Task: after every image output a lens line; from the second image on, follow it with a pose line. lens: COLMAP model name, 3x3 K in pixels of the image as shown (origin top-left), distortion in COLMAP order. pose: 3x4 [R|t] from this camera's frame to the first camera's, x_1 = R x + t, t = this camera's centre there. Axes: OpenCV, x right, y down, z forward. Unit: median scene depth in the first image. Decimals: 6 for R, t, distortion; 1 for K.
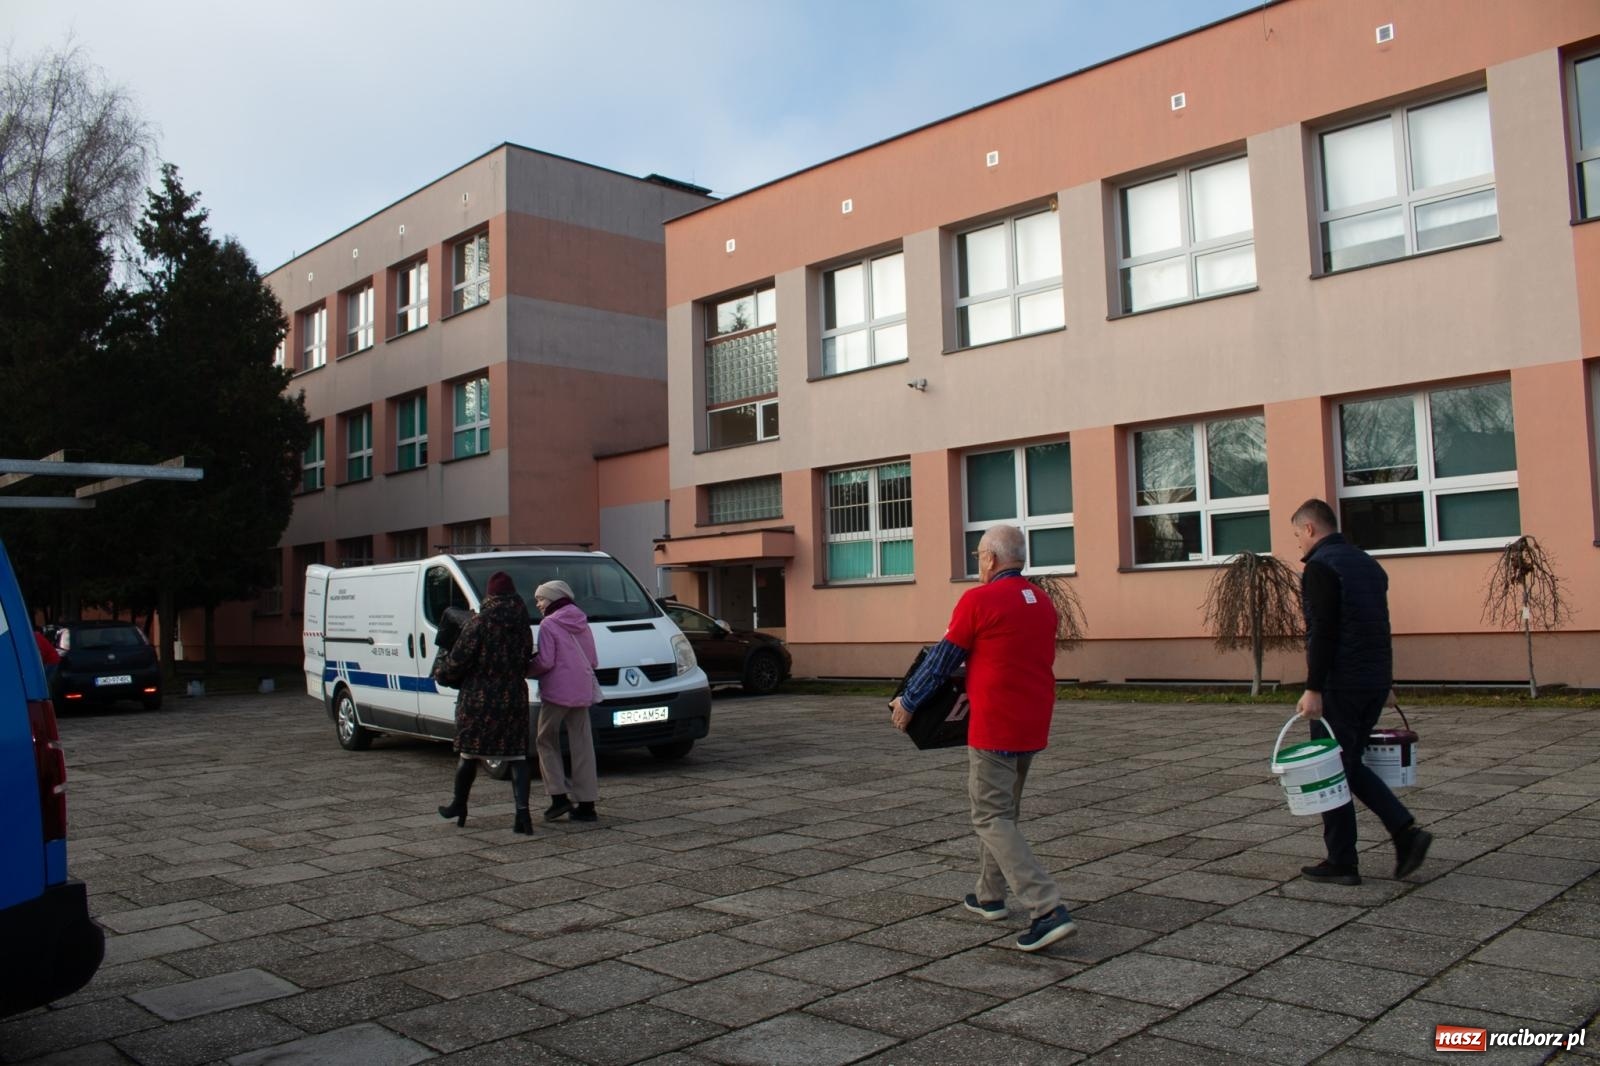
lens RADIAL K [[1337.2, 0, 782.4], [0, 1337.2, 540.1], [0, 0, 1]] dist [-0.105461, 0.007952]
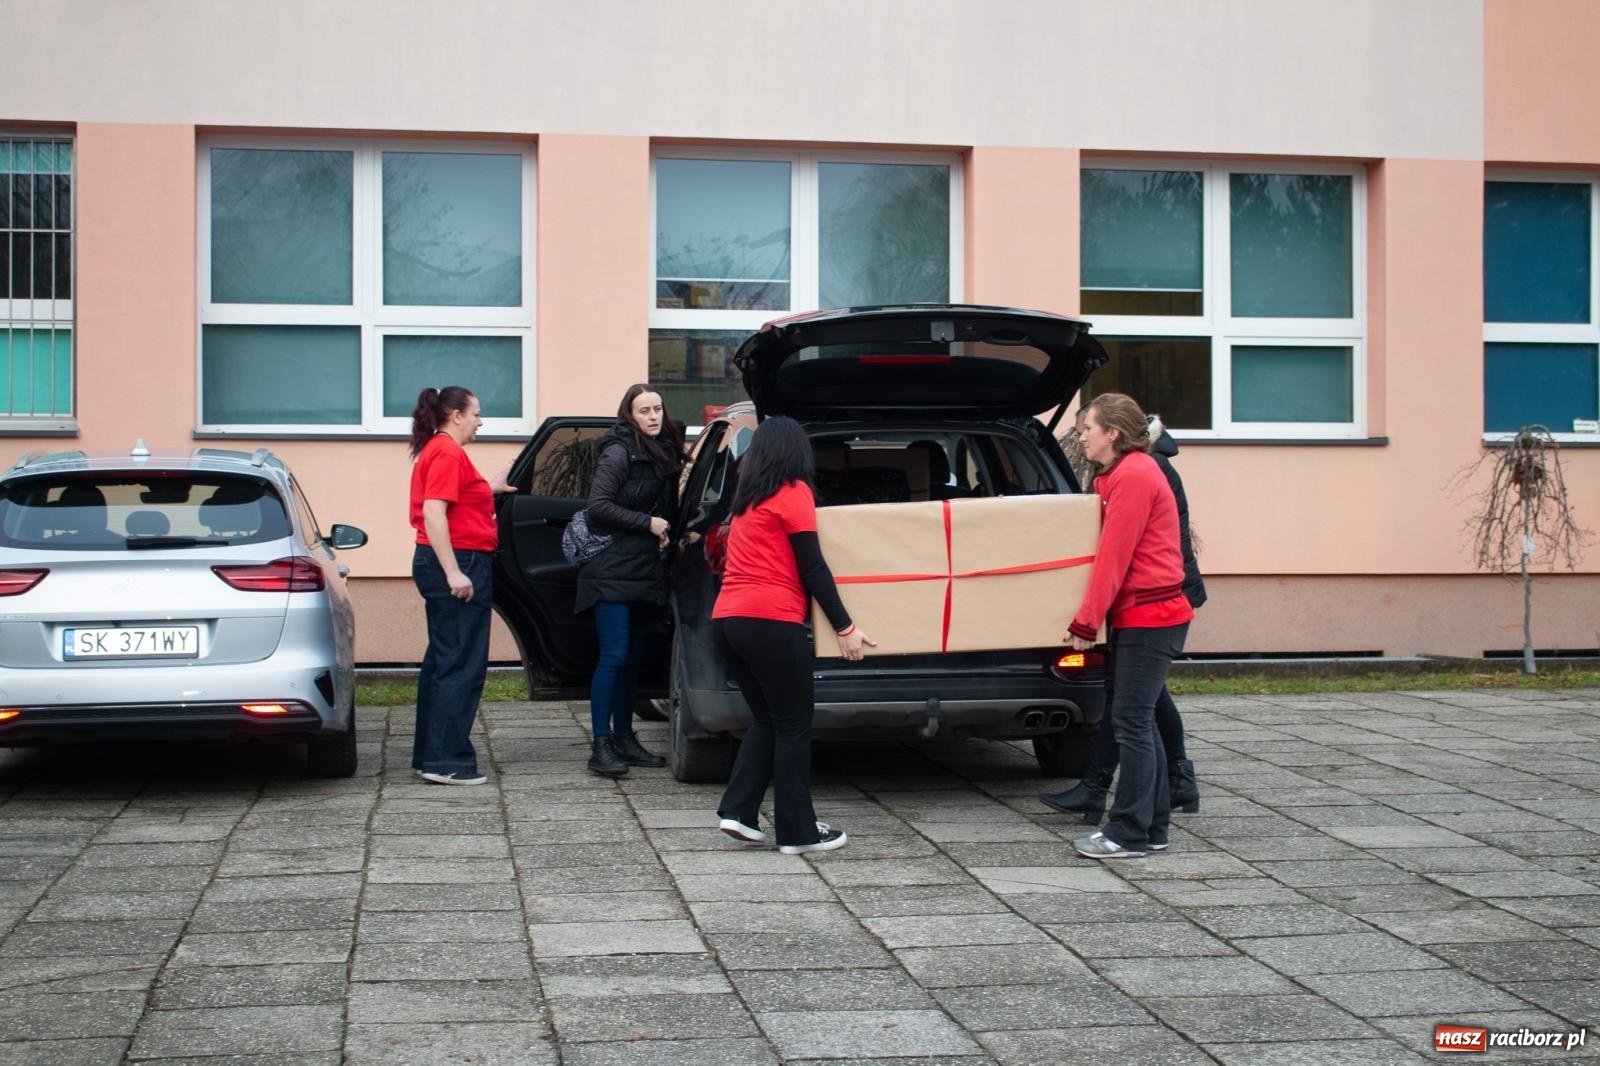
lens RADIAL K [[2384.0, 0, 802.8], [0, 2384.0, 524.4], [0, 0, 1]] dist [-0.009860, 0.000000]
pose [[0.567390, 0.027529, 0.822989, -0.408109], [-0.067034, 0.997668, 0.012844, 0.037538], [-0.820716, -0.062456, 0.567912, 0.422792]]
